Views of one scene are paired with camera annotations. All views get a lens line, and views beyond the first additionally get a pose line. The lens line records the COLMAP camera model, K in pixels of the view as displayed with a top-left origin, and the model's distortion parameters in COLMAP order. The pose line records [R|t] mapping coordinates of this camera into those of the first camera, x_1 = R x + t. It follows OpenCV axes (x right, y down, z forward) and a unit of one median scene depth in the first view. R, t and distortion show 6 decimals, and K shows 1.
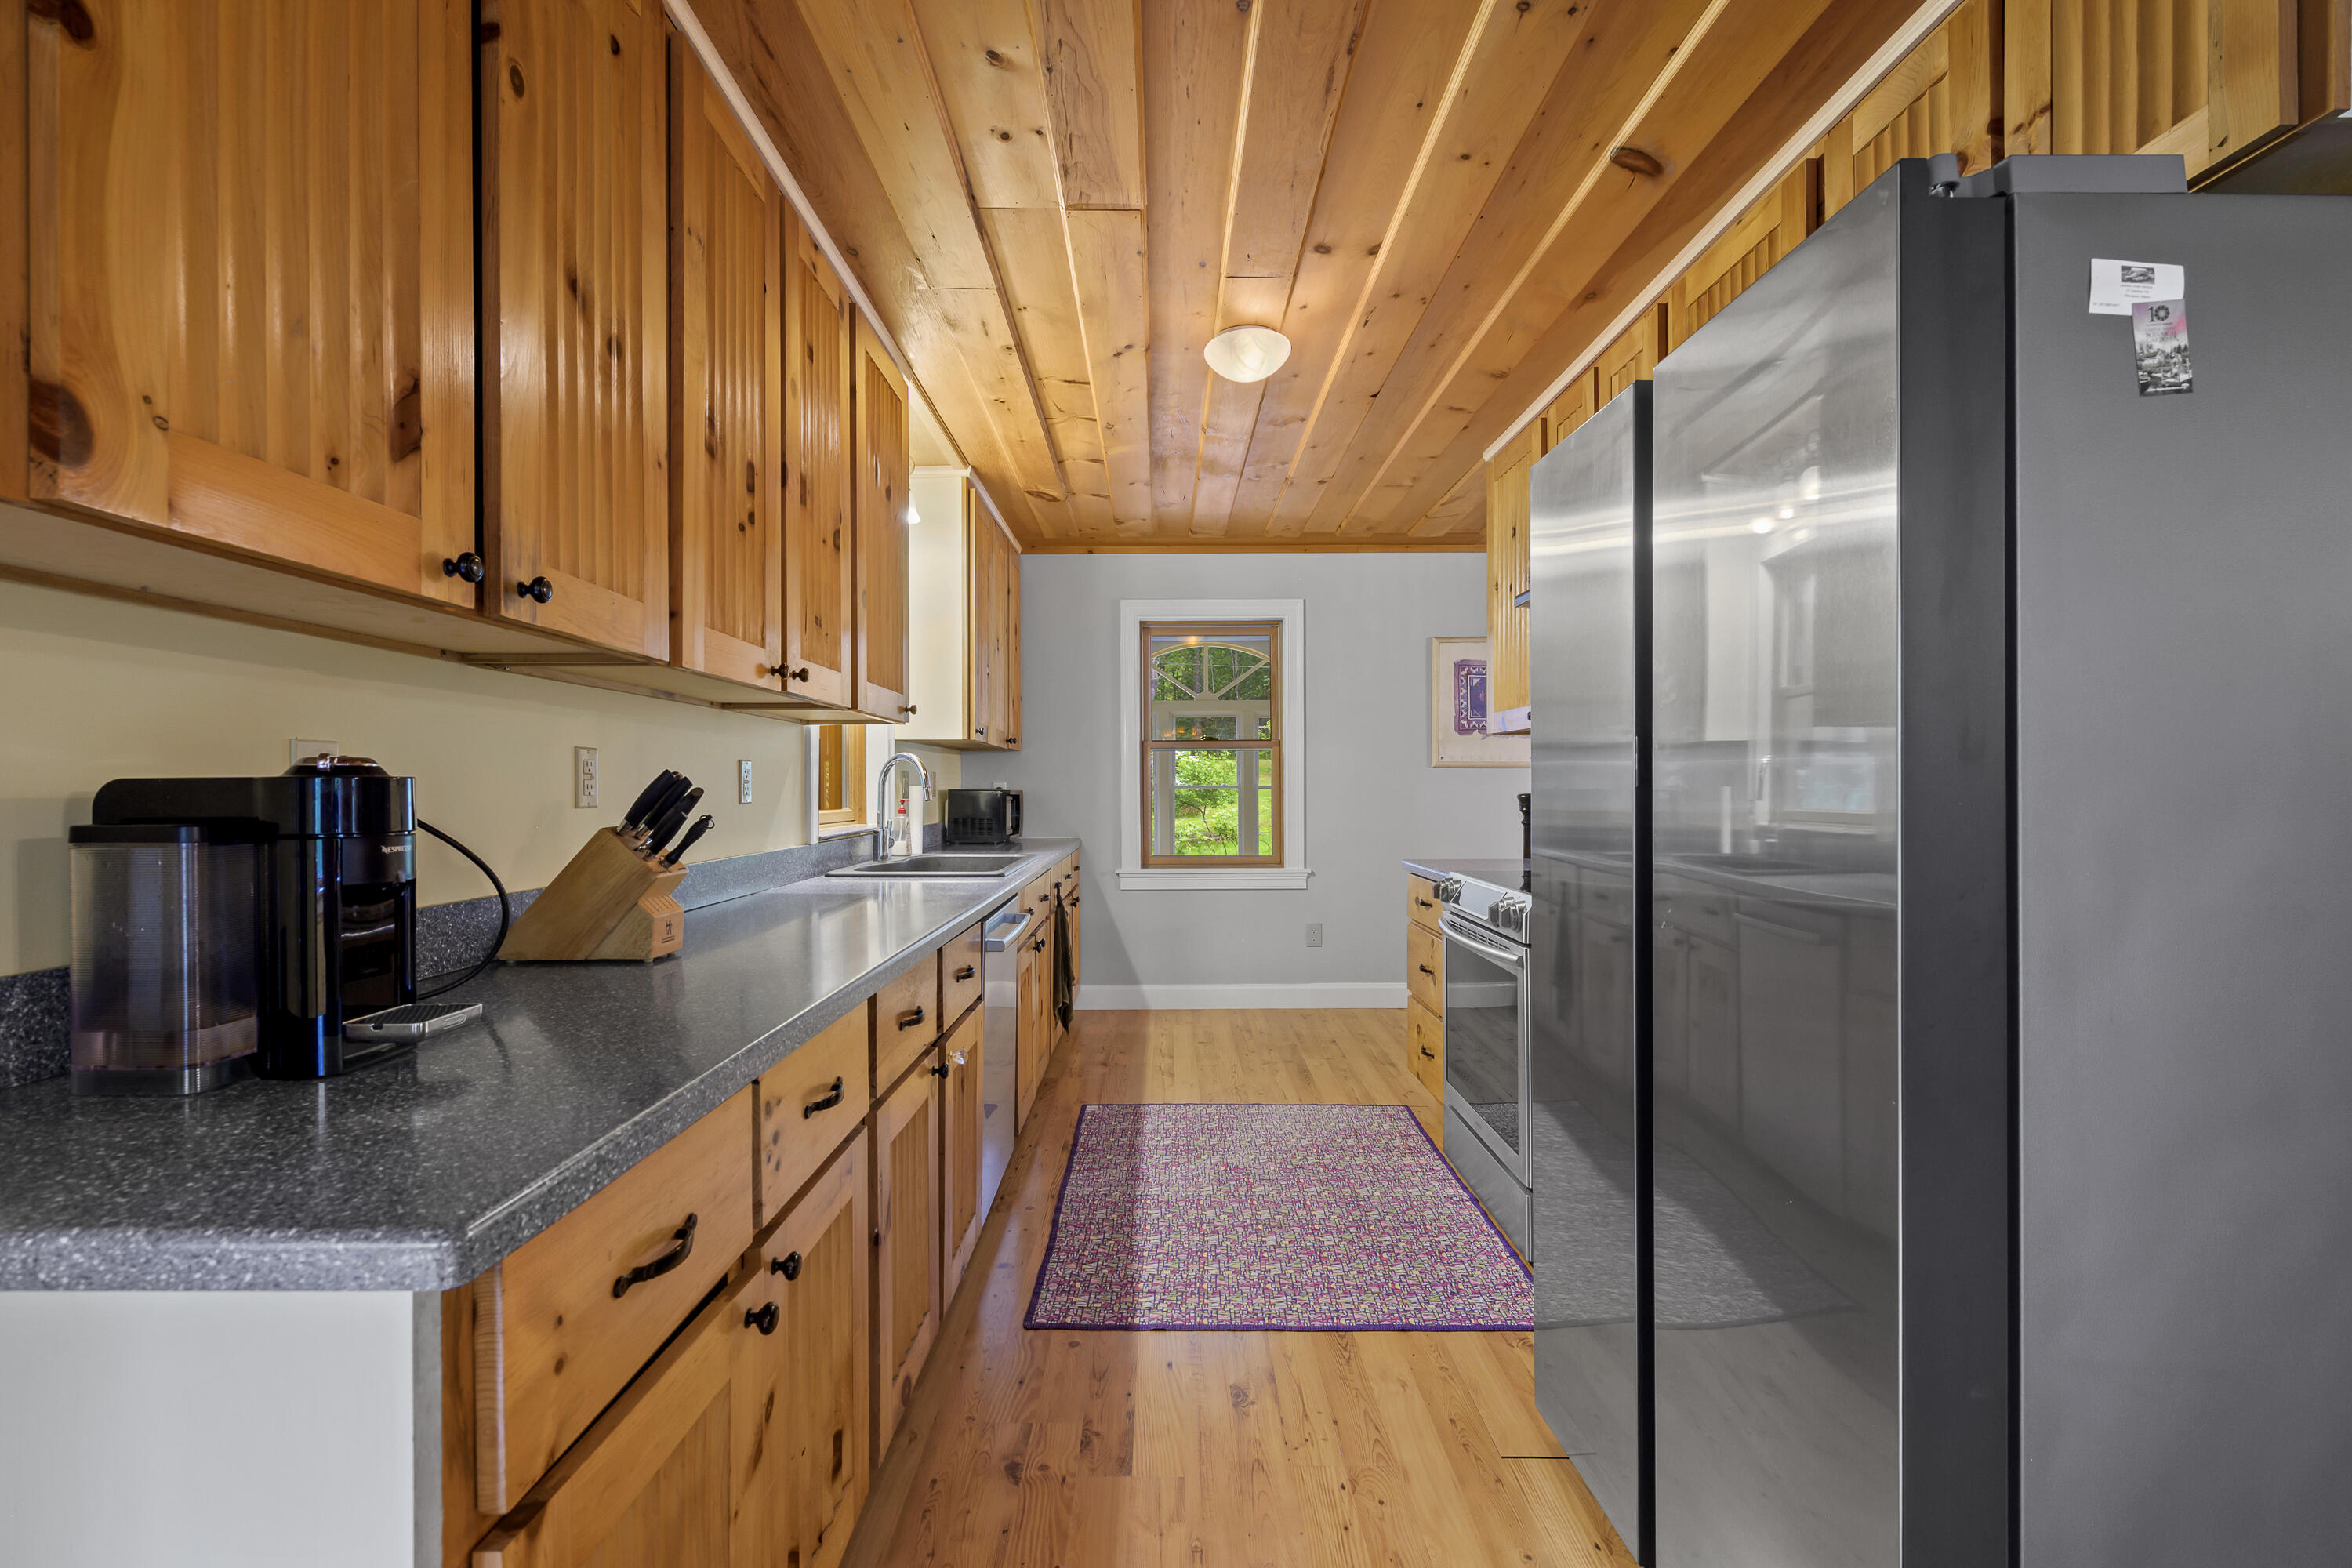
lens RADIAL K [[1035.9, 0, 1174.9], [0, 1035.9, 781.9], [0, 0, 1]] dist [0.001385, 0.000002]
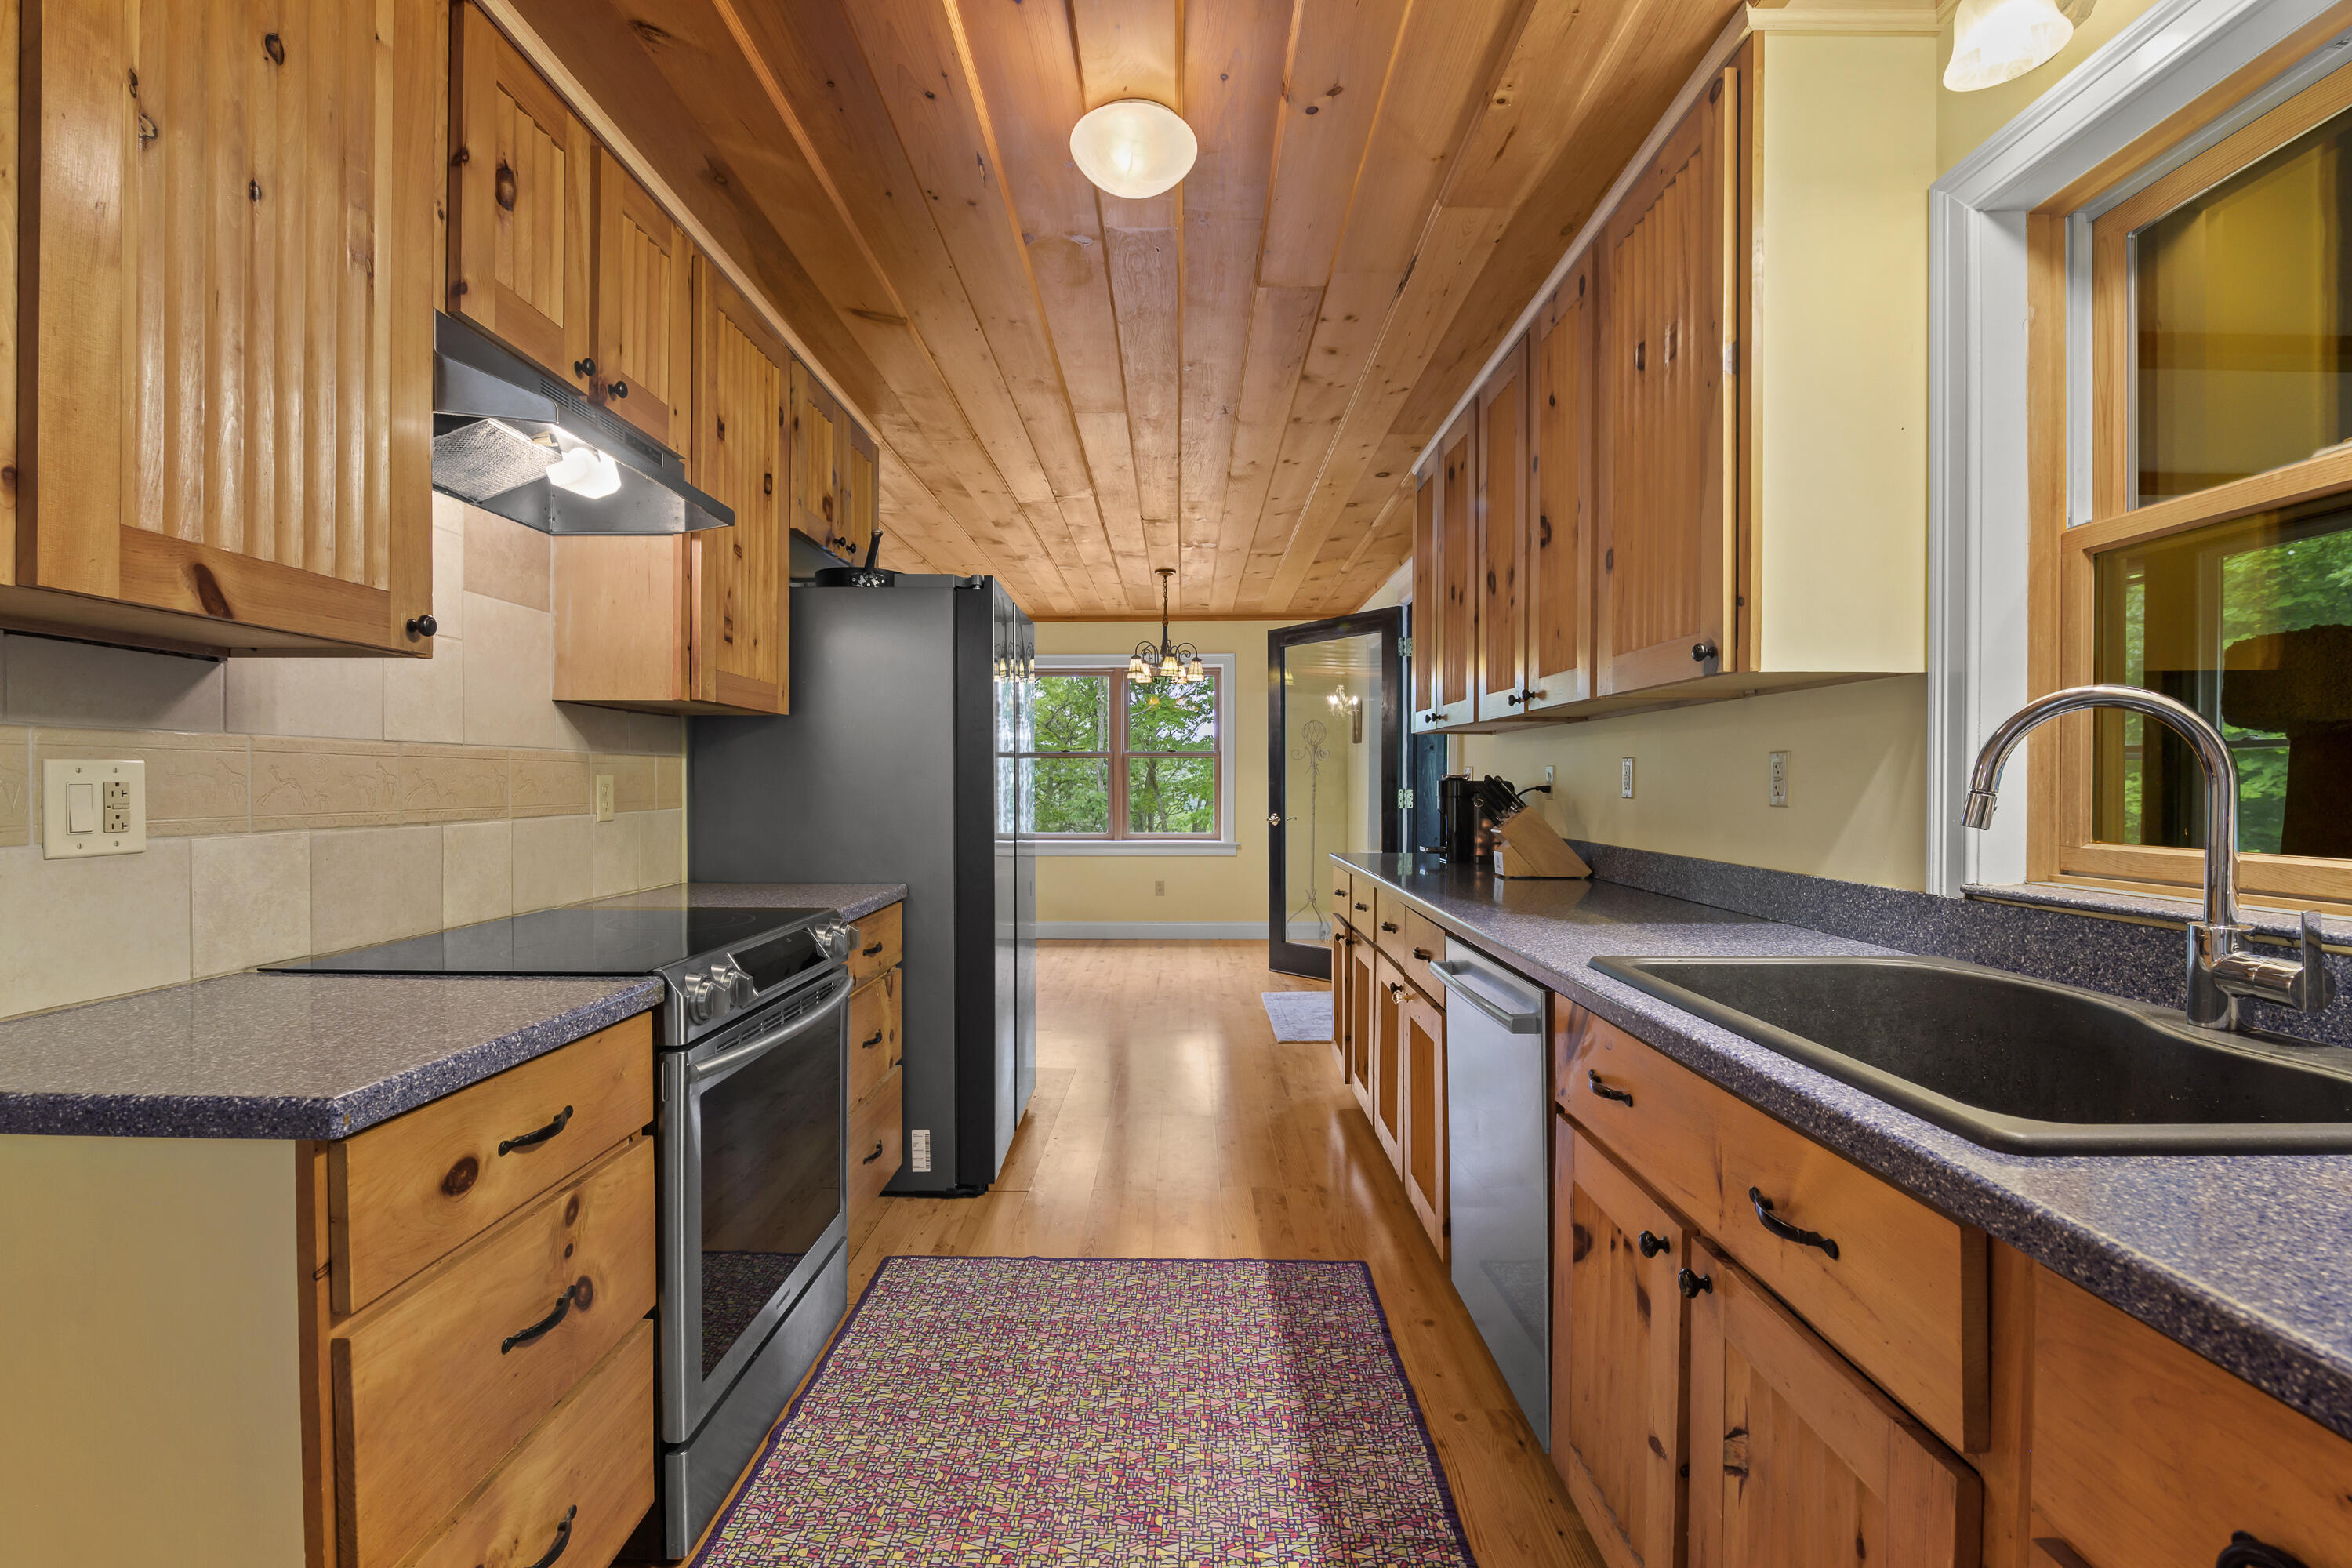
lens RADIAL K [[1035.9, 0, 1175.9], [0, 1035.9, 780.7], [0, 0, 1]] dist [0.001385, 0.000002]
pose [[-0.999860, 0.004226, 0.016210, 0.033905], [0.004333, 0.999969, 0.006570, -0.004486], [-0.016181, 0.006639, -0.999847, 1.832550]]
